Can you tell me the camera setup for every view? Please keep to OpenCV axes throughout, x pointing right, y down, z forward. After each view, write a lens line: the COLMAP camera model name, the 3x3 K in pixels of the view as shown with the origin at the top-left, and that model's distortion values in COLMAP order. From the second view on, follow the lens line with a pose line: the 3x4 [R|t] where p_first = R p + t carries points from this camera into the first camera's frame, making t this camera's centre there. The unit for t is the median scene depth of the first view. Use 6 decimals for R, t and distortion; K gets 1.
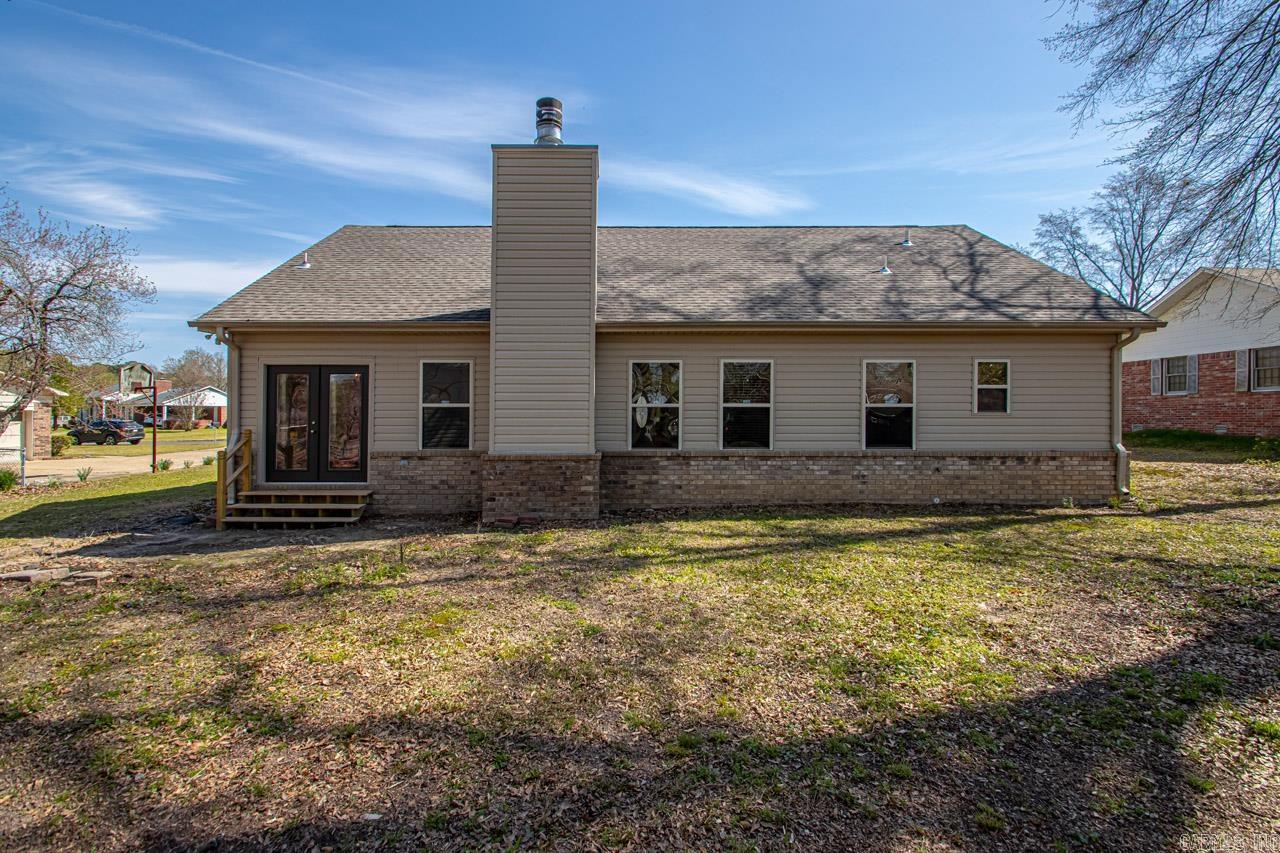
lens RADIAL K [[636.7, 0, 642.7], [0, 636.7, 414.2], [0, 0, 1]] dist [0.026723, -0.024650]
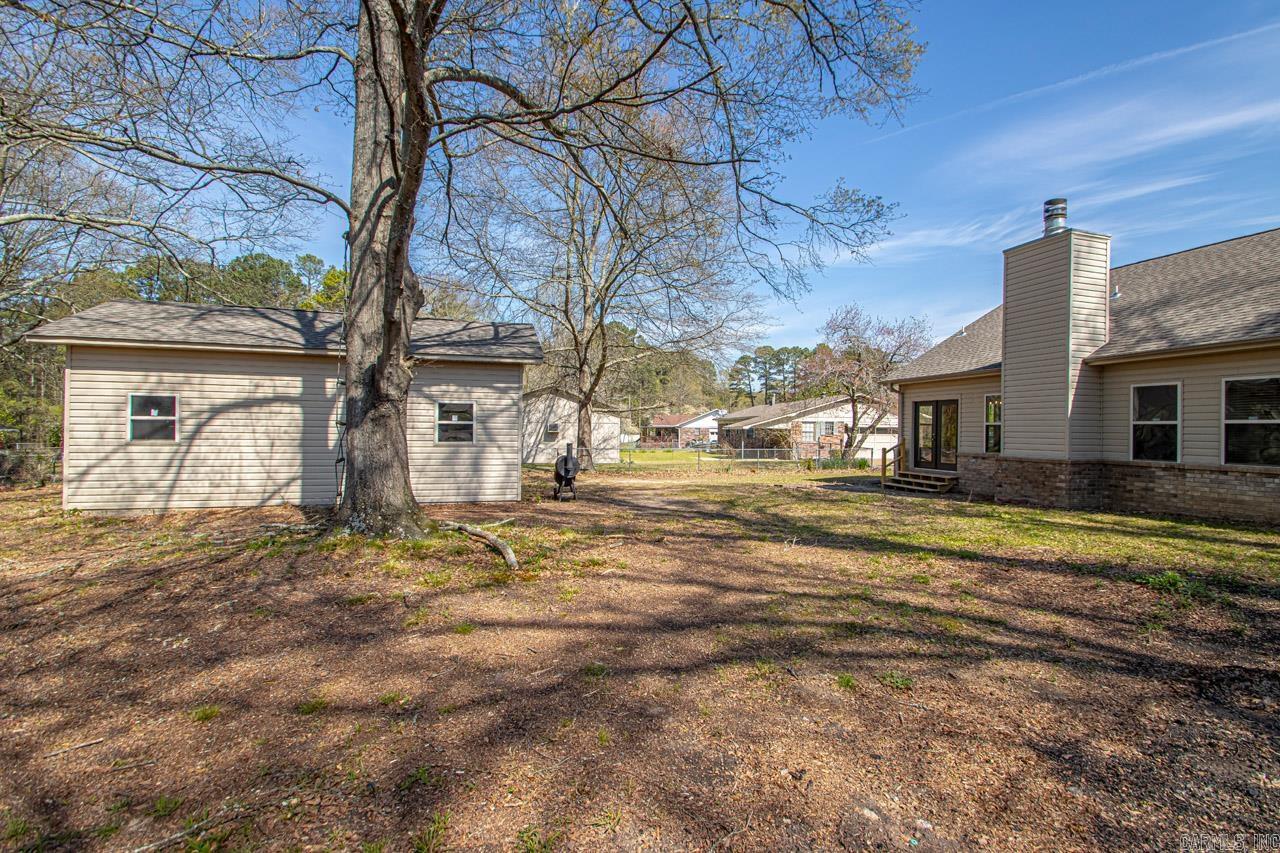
lens RADIAL K [[594.8, 0, 651.1], [0, 594.8, 427.3], [0, 0, 1]] dist [0.019977, -0.019869]
pose [[0.276480, -0.000695, -0.961019, 0.801862], [-0.006599, 0.999975, -0.002621, 0.003672], [0.960997, 0.007066, 0.276469, -0.166111]]
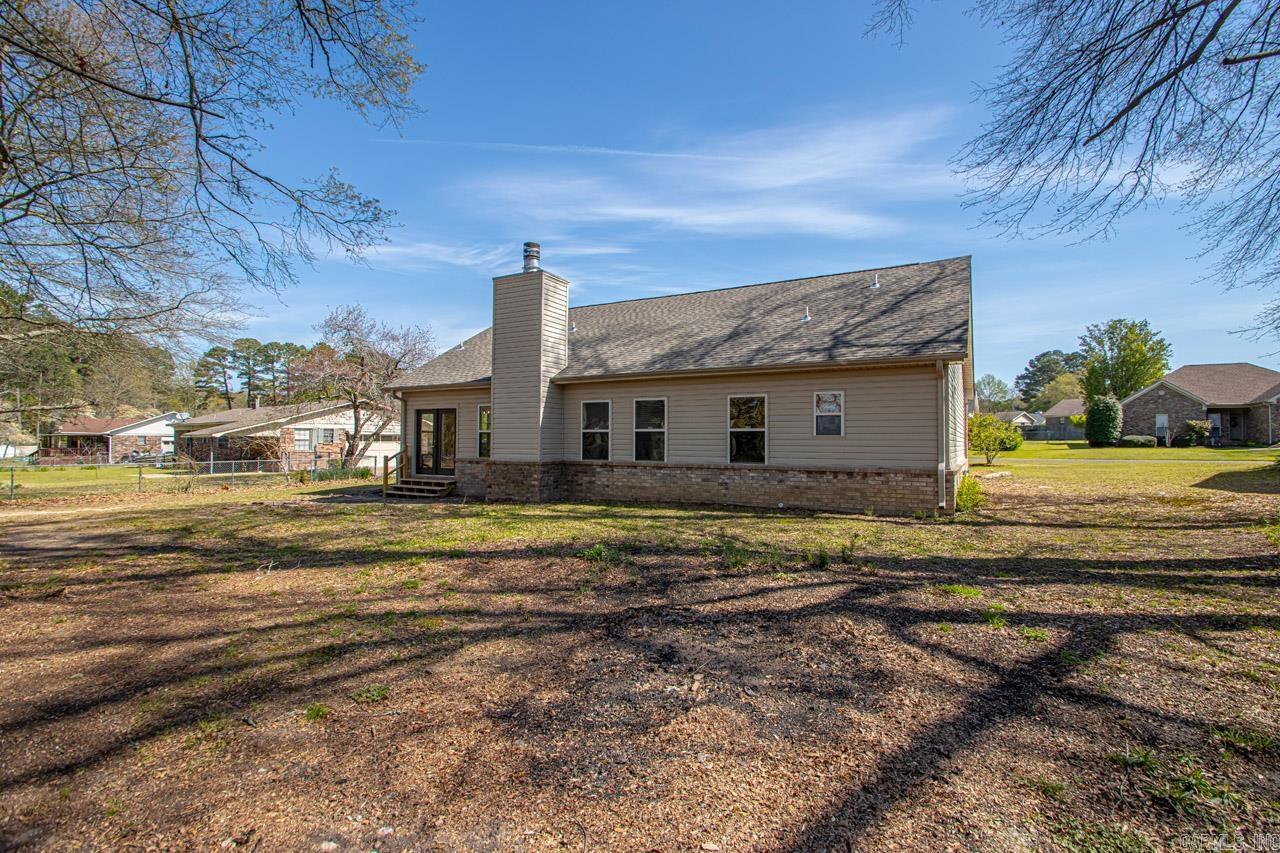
lens RADIAL K [[594.8, 0, 651.1], [0, 594.8, 427.3], [0, 0, 1]] dist [0.019977, -0.019869]
pose [[0.872200, -0.007738, -0.489088, 0.816296], [-0.000811, 0.999851, -0.017264, 0.002357], [0.489149, 0.015454, 0.872064, -0.152666]]
